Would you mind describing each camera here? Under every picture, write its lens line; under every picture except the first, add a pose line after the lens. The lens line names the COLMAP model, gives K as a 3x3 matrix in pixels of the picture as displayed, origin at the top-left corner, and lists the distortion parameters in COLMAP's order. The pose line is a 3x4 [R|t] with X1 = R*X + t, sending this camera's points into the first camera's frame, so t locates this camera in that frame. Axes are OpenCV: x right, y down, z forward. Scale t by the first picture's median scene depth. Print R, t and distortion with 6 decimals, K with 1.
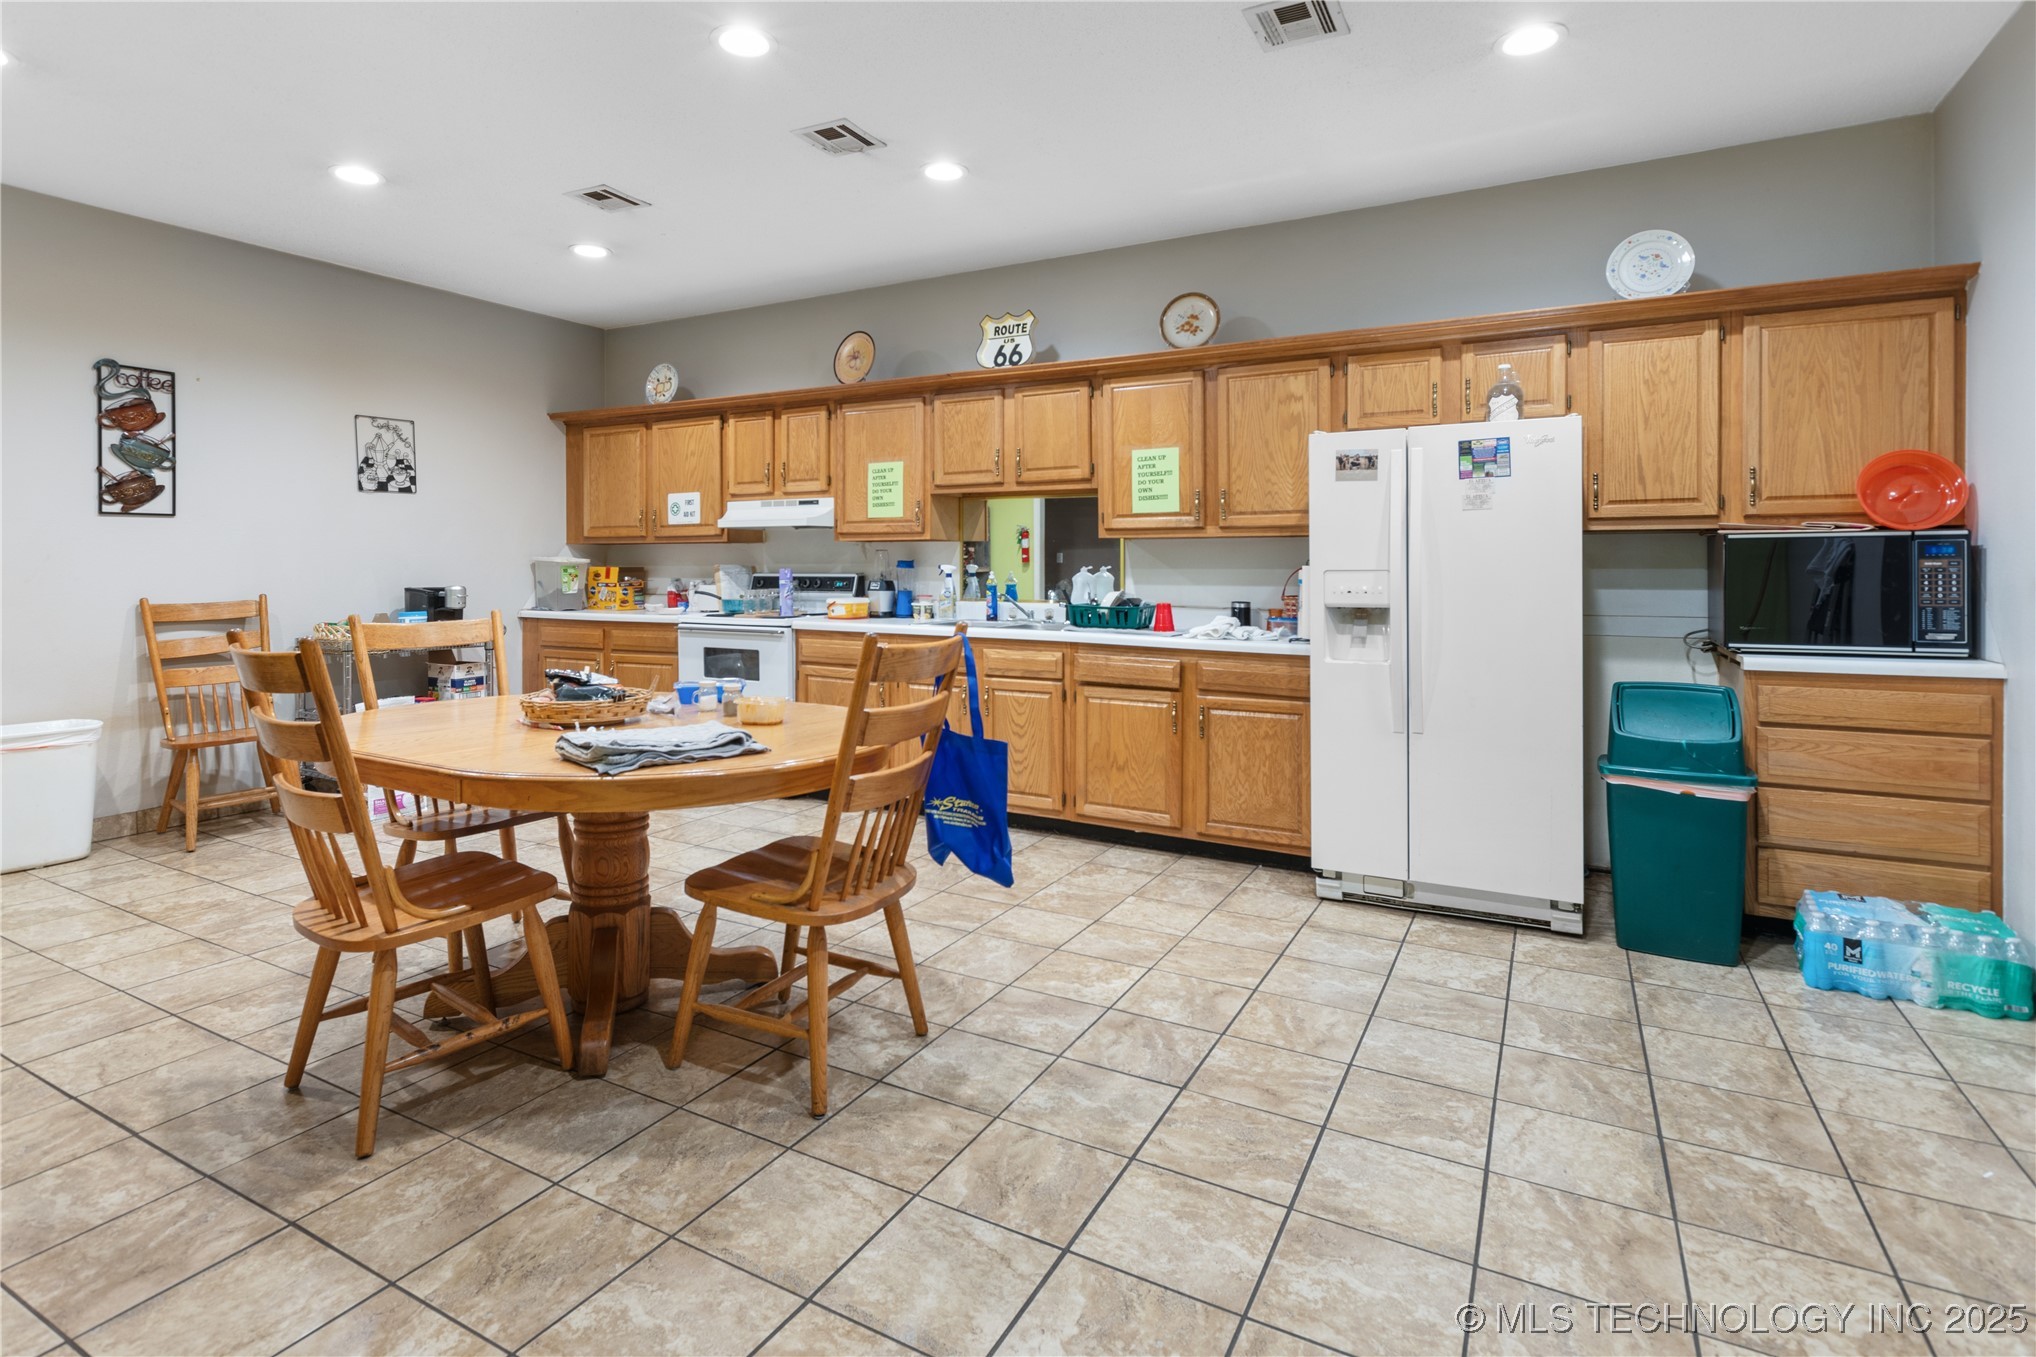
lens RADIAL K [[999.6, 0, 1004.7], [0, 999.6, 677.8], [0, 0, 1]] dist [-0.000316, -0.000570]
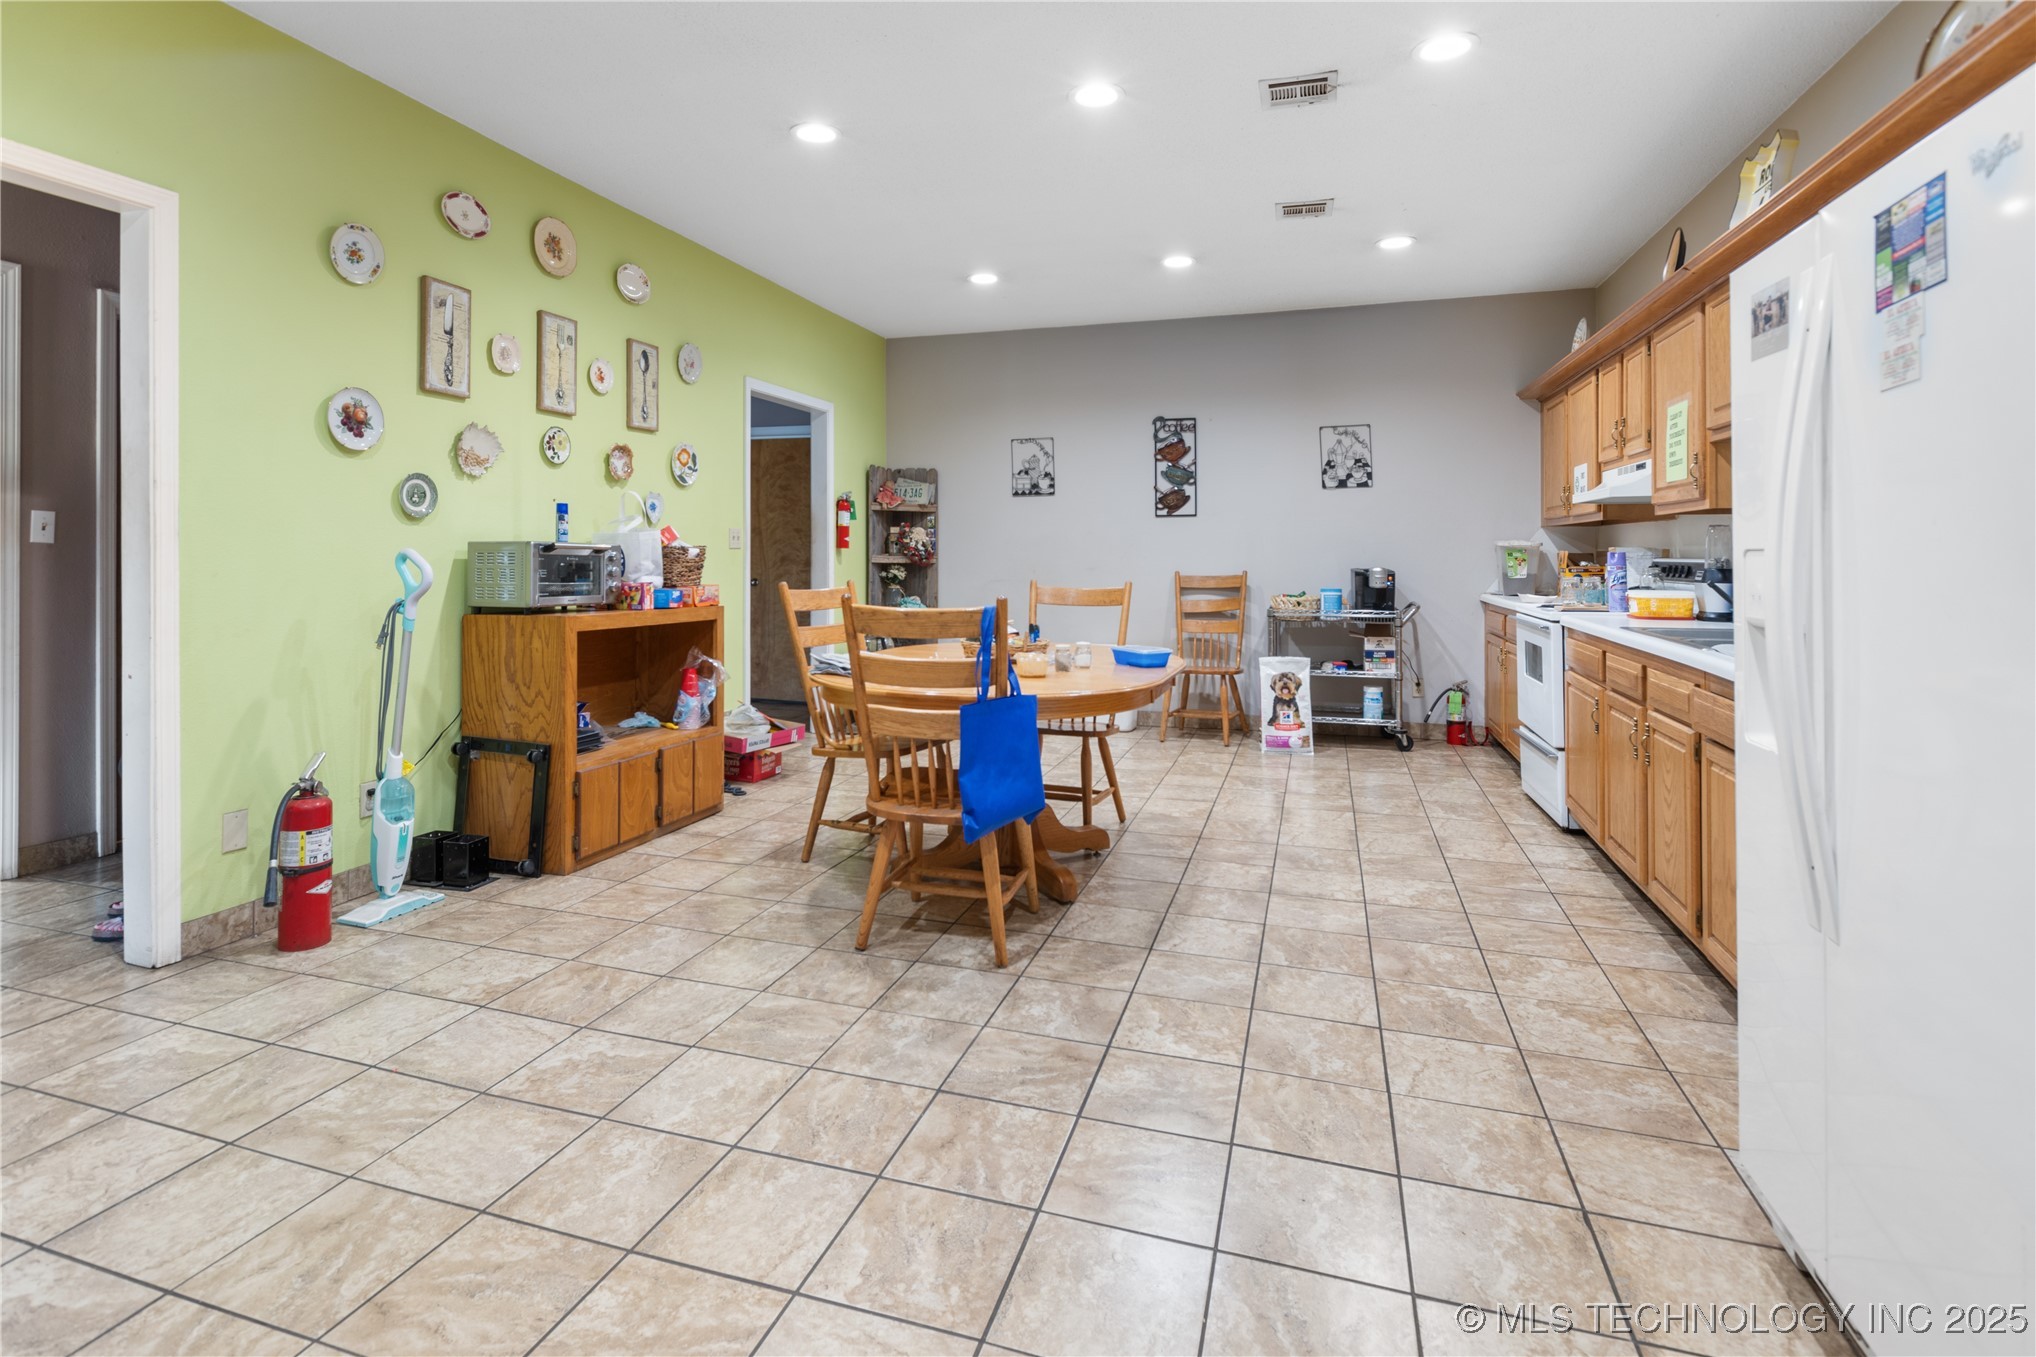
lens RADIAL K [[999.6, 0, 1004.7], [0, 999.6, 677.8], [0, 0, 1]] dist [-0.000316, -0.000570]
pose [[0.196801, 0.121938, -0.972831, 0.617008], [-0.110287, 0.988692, 0.101615, -0.048345], [0.974221, 0.087293, 0.208023, 0.475592]]
